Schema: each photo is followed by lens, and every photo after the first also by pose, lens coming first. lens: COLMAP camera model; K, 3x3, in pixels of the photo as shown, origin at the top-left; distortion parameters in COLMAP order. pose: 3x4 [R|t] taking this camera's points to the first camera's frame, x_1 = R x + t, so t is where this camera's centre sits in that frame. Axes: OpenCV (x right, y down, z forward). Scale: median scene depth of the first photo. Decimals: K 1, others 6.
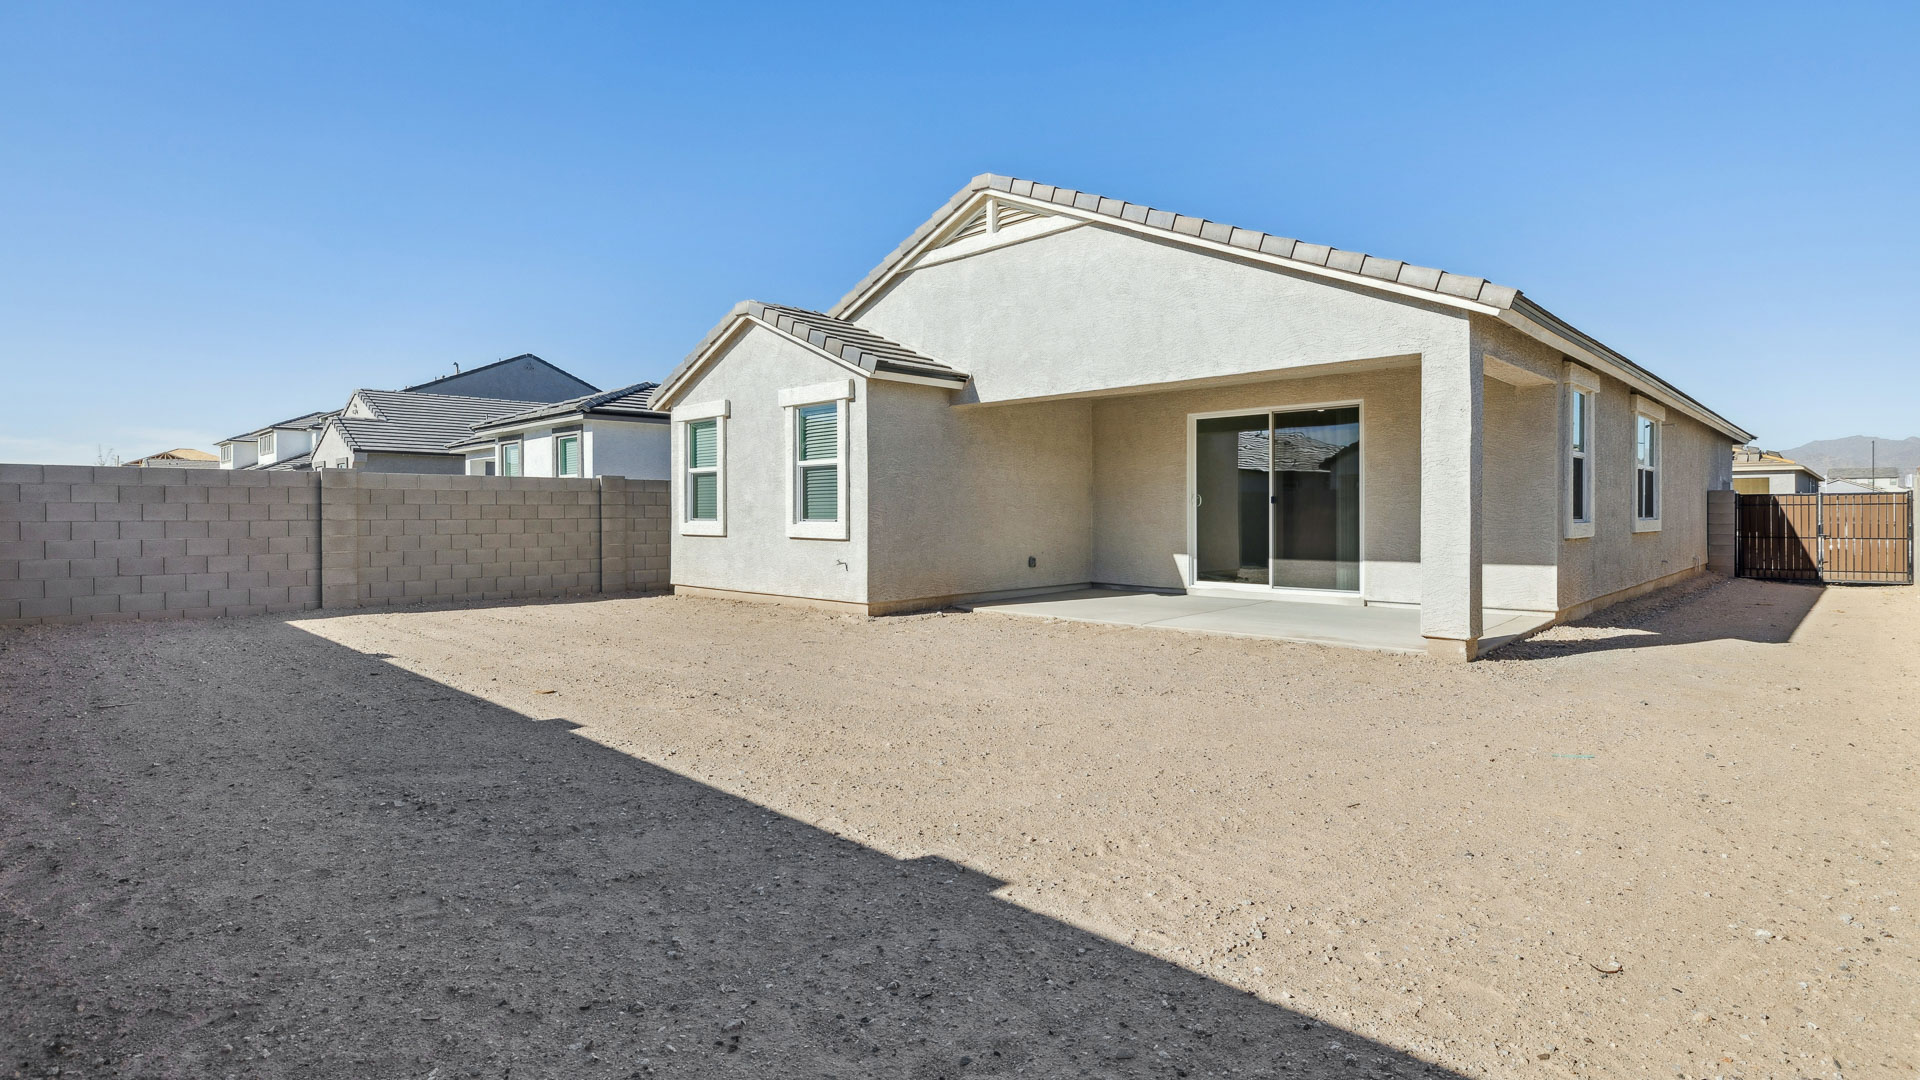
lens RADIAL K [[926.2, 0, 949.1], [0, 926.2, 532.1], [0, 0, 1]] dist [0.003681, 0.000114]
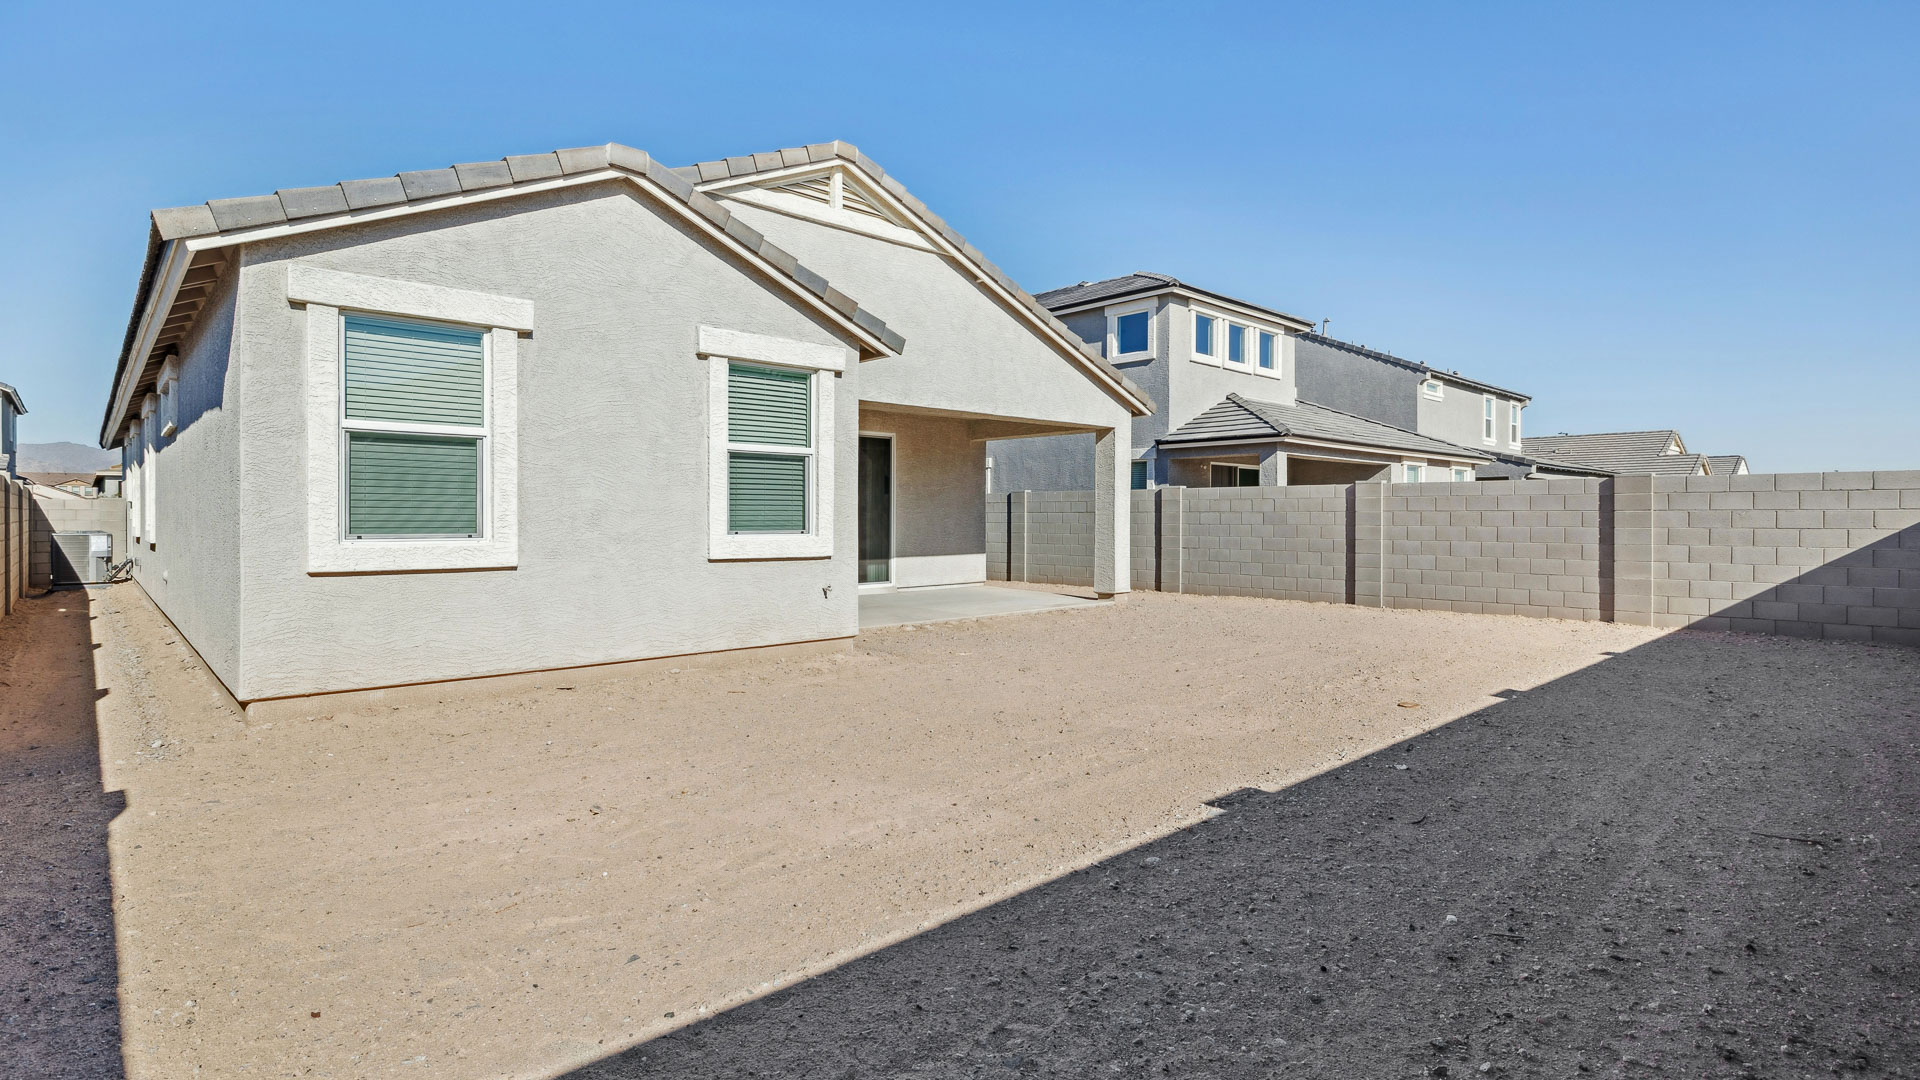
lens RADIAL K [[926.2, 0, 953.5], [0, 926.2, 525.3], [0, 0, 1]] dist [0.003681, 0.000114]
pose [[0.063685, -0.006175, 0.997951, -0.832667], [0.013025, 0.999901, 0.005356, -0.019947], [-0.997885, 0.012657, 0.063759, 0.824504]]
